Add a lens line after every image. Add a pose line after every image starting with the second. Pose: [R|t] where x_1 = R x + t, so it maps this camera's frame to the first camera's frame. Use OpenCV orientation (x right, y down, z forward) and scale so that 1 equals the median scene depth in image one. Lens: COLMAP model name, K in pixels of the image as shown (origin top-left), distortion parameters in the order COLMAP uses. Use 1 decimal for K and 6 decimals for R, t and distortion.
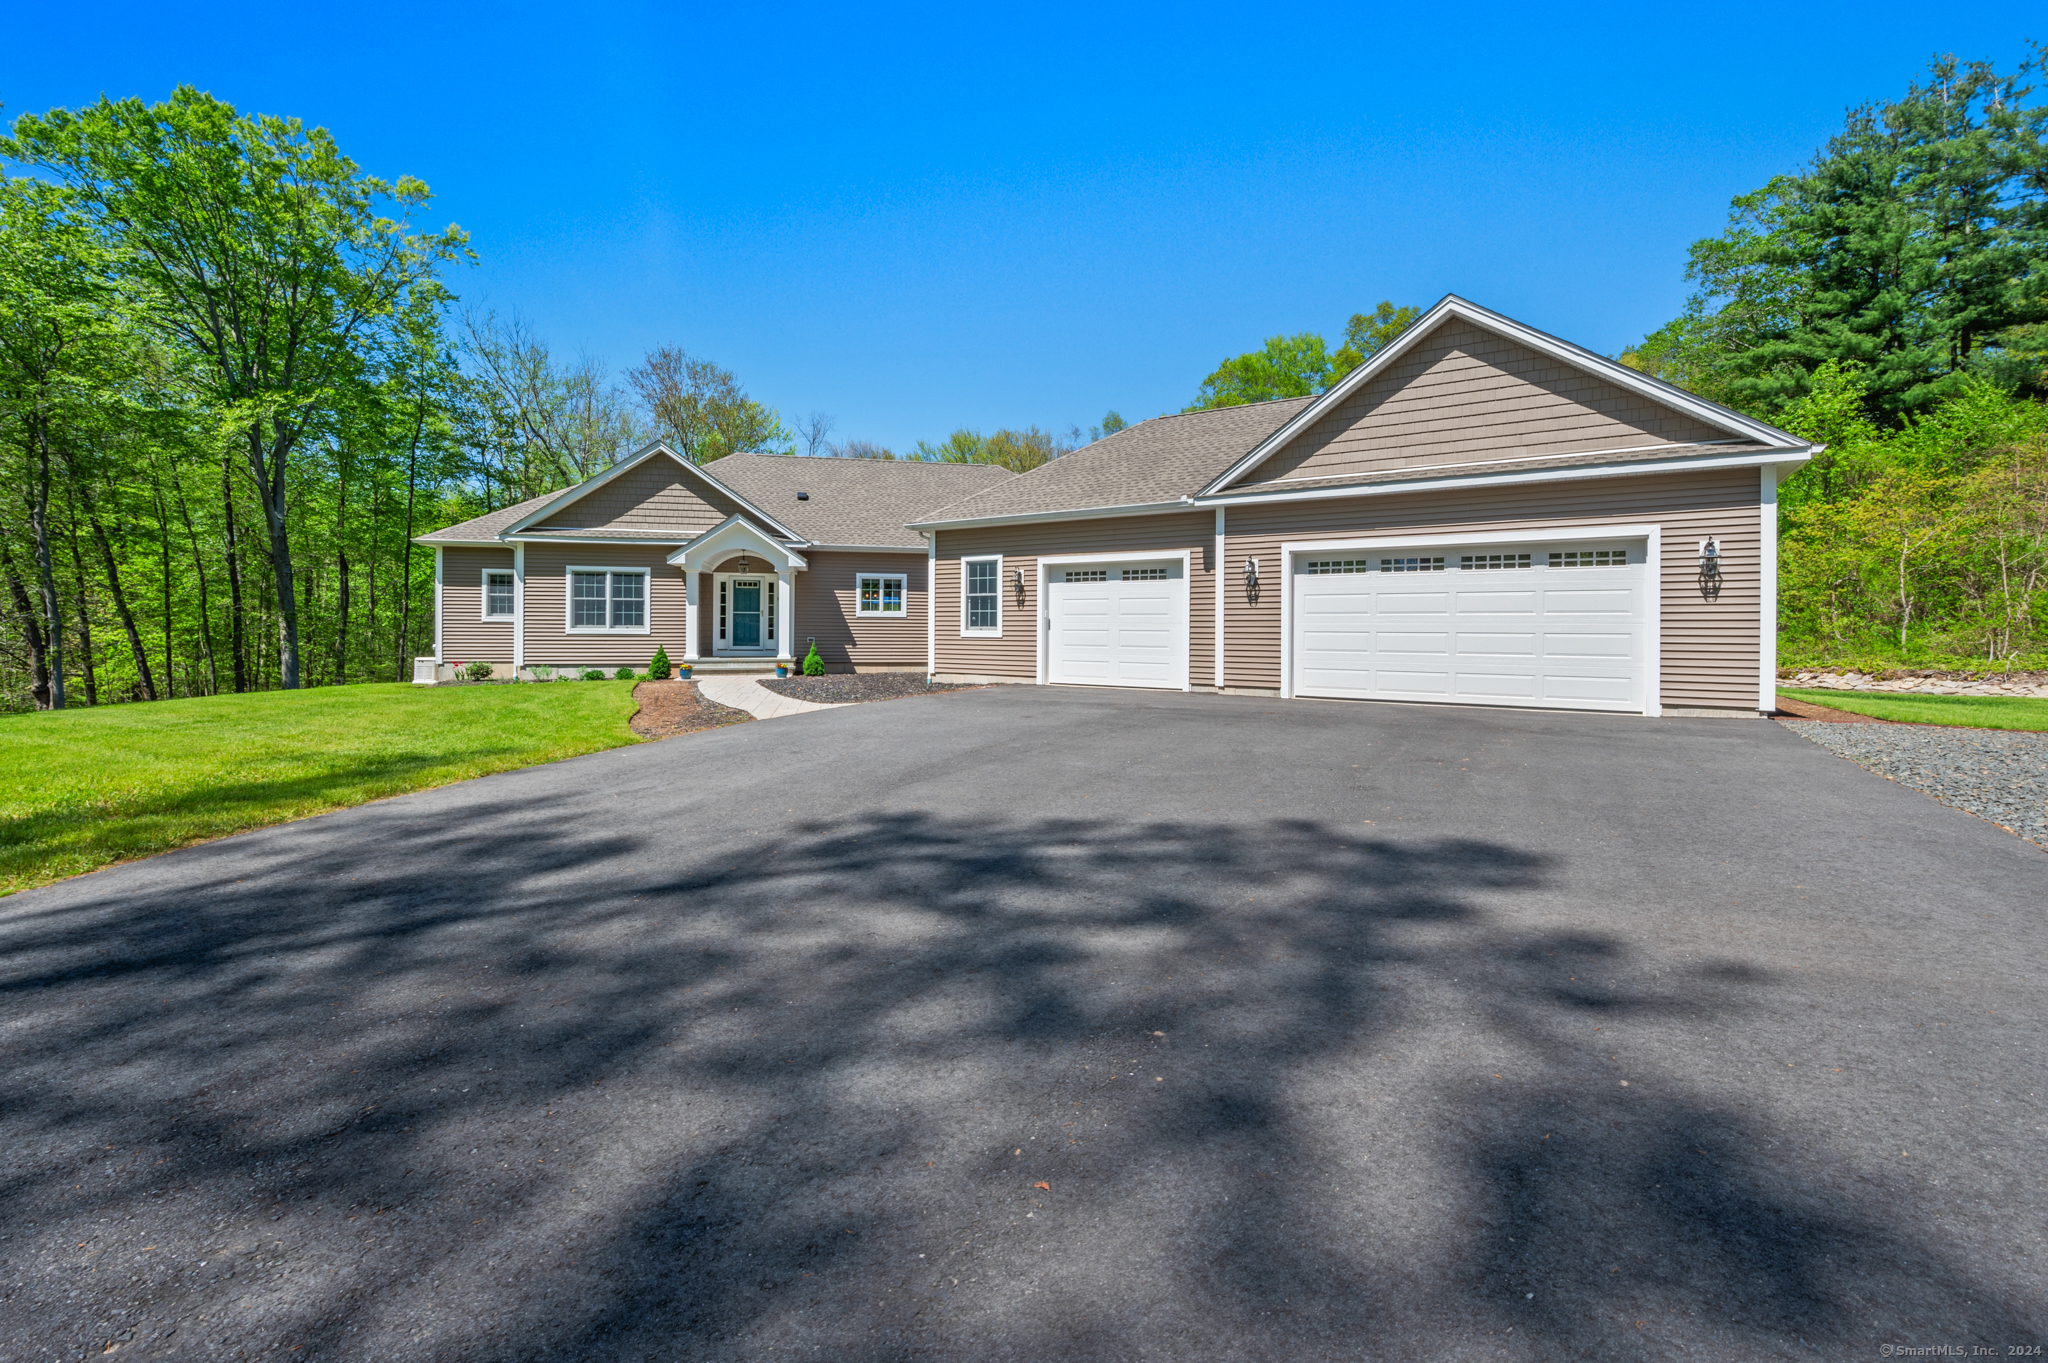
lens RADIAL K [[833.6, 0, 1023.9], [0, 833.6, 647.0], [0, 0, 1]] dist [-0.000091, -0.000315]
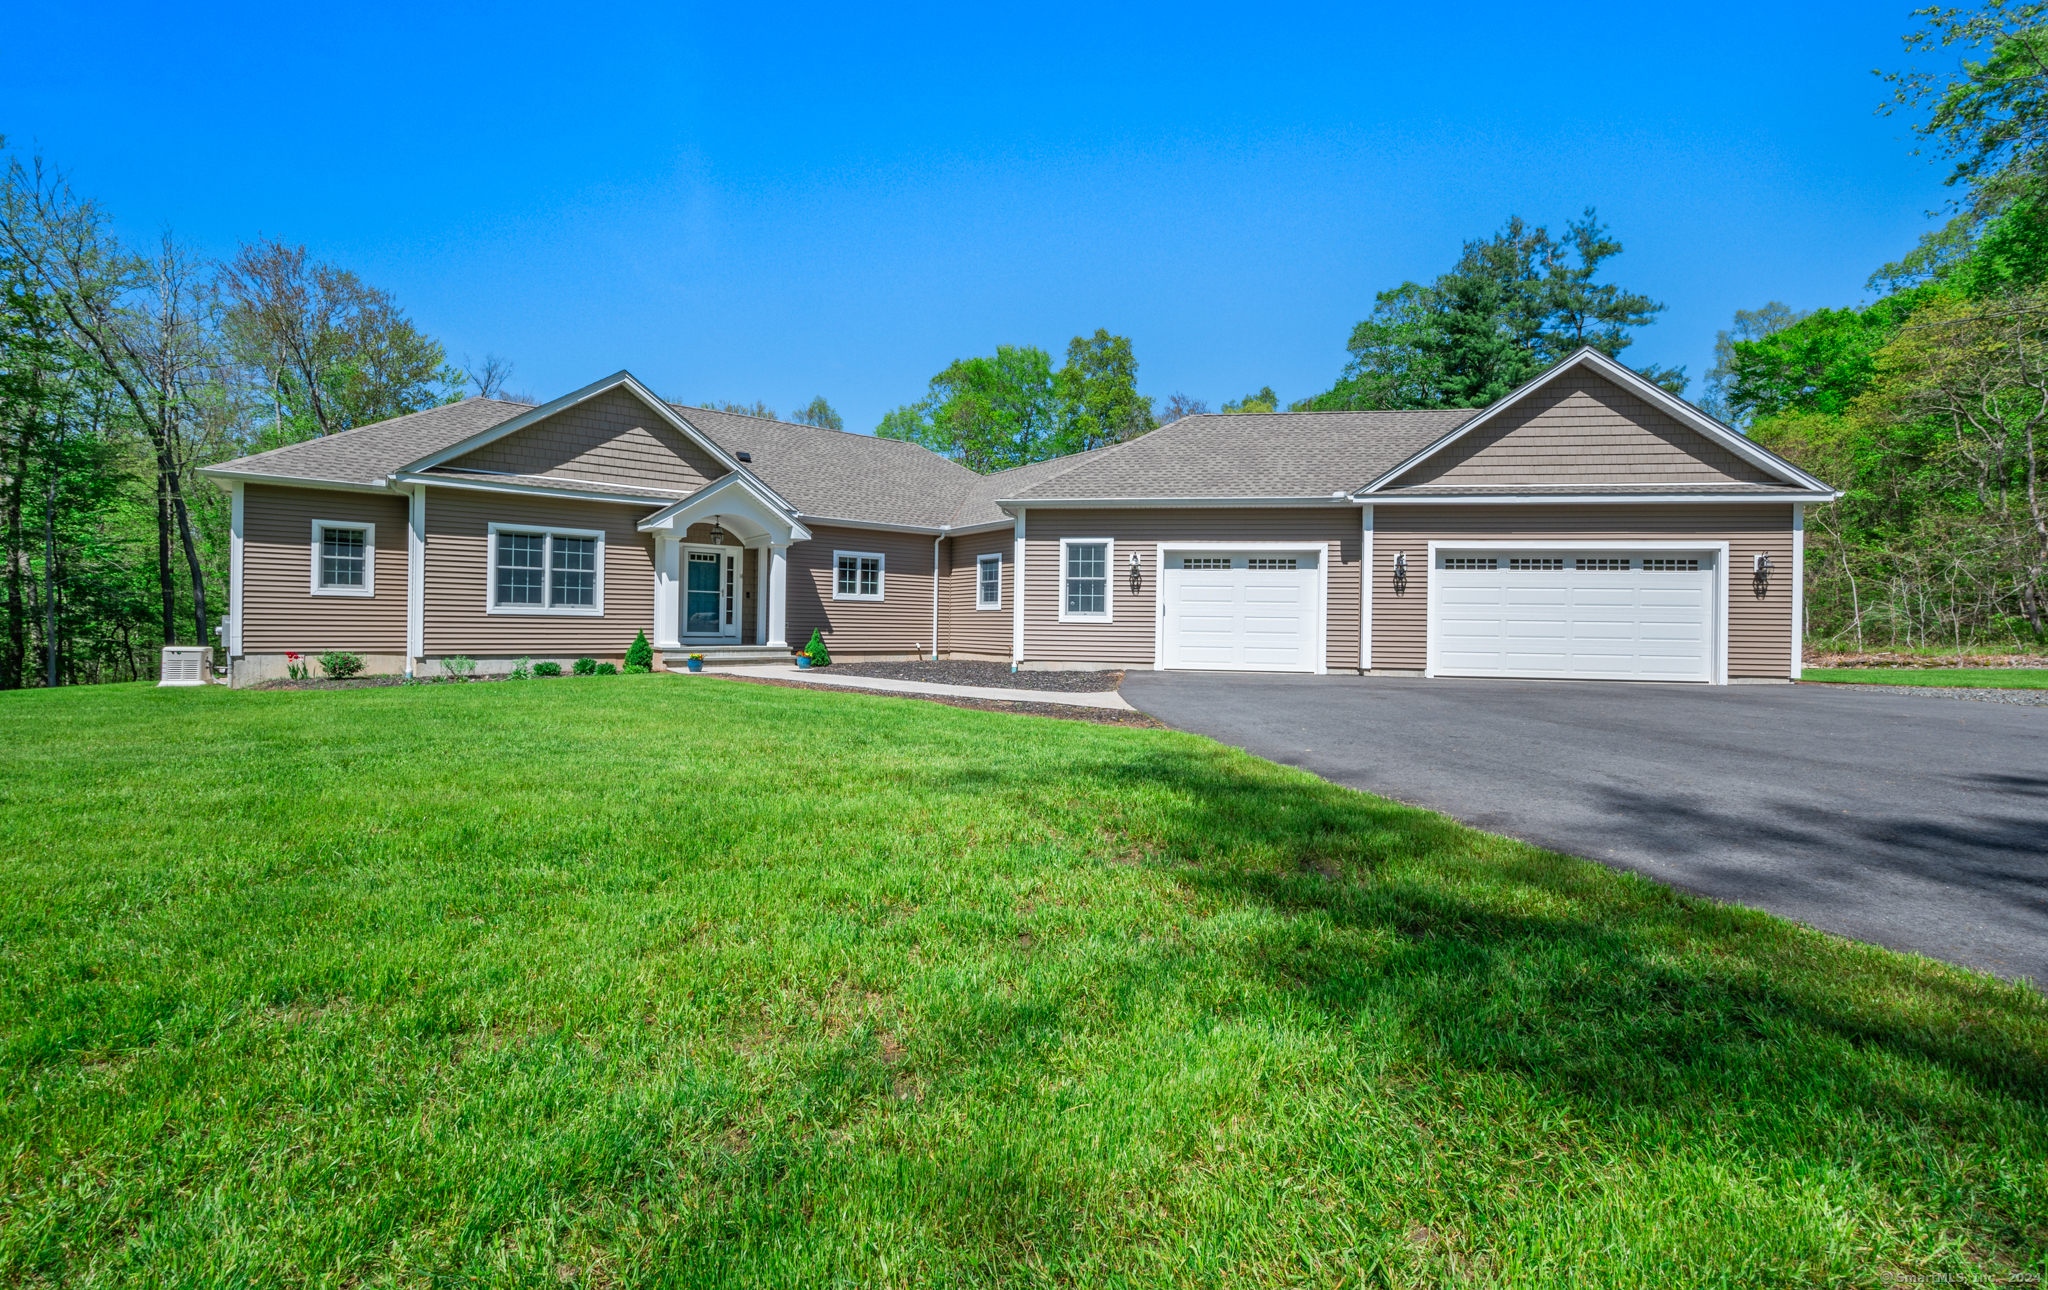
lens RADIAL K [[820.2, 0, 1024.0], [0, 820.2, 645.0], [0, 0, 1]] dist [-0.002125, -0.000003]
pose [[0.910759, -0.001693, 0.412935, -0.426881], [-0.001327, 0.999974, 0.007027, 0.006348], [-0.412936, -0.006948, 0.910733, 0.139659]]
